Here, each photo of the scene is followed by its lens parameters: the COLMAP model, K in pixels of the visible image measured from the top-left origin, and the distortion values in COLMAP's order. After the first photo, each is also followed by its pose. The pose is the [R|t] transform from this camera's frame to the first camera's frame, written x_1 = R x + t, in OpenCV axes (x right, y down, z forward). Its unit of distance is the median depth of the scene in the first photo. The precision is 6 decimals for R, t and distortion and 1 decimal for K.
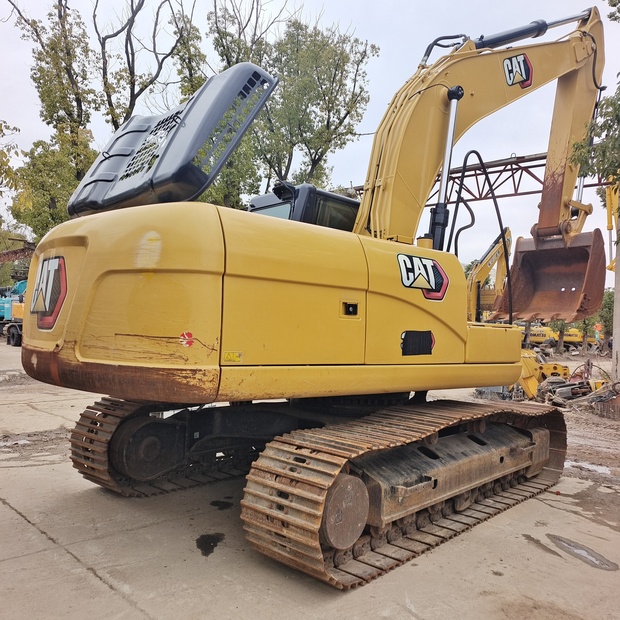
lens RADIAL K [[562.6, 0, 310.0], [0, 562.6, 310.0], [0, 0, 1]] dist [0.067698, -0.023862]
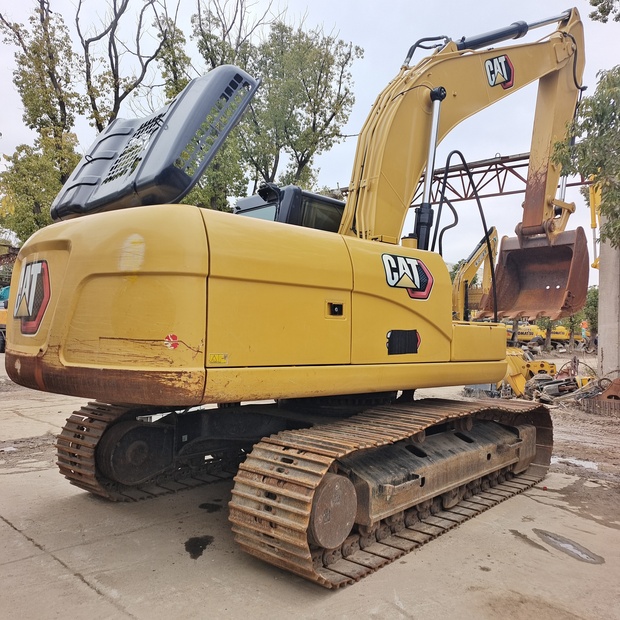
lens RADIAL K [[562.6, 0, 310.0], [0, 562.6, 310.0], [0, 0, 1]] dist [0.067698, -0.023862]
pose [[0.999705, -0.014990, 0.019106, 0.004142], [0.015048, 0.999883, -0.002912, 0.001182], [-0.019060, 0.003199, 0.999813, -0.002230]]
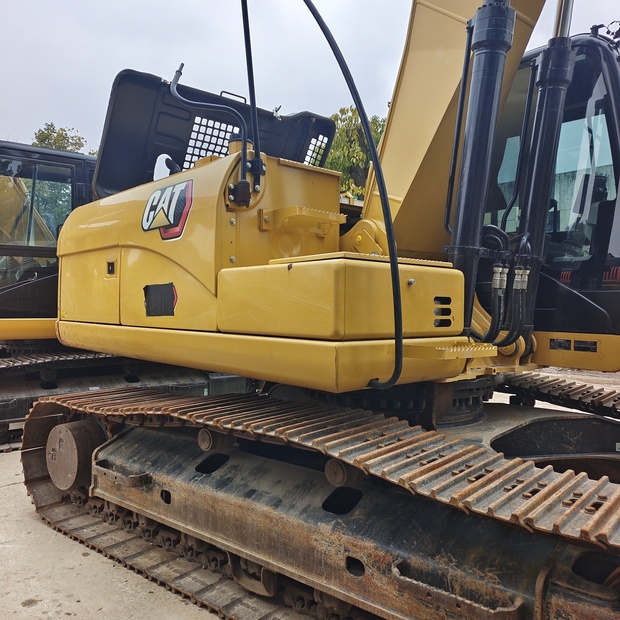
lens RADIAL K [[562.6, 0, 310.0], [0, 562.6, 310.0], [0, 0, 1]] dist [0.067698, -0.023862]
pose [[0.021824, -0.039827, -0.998968, 0.680706], [0.020806, 0.999008, -0.039374, 0.075509], [0.999545, -0.019925, 0.022631, 0.842531]]
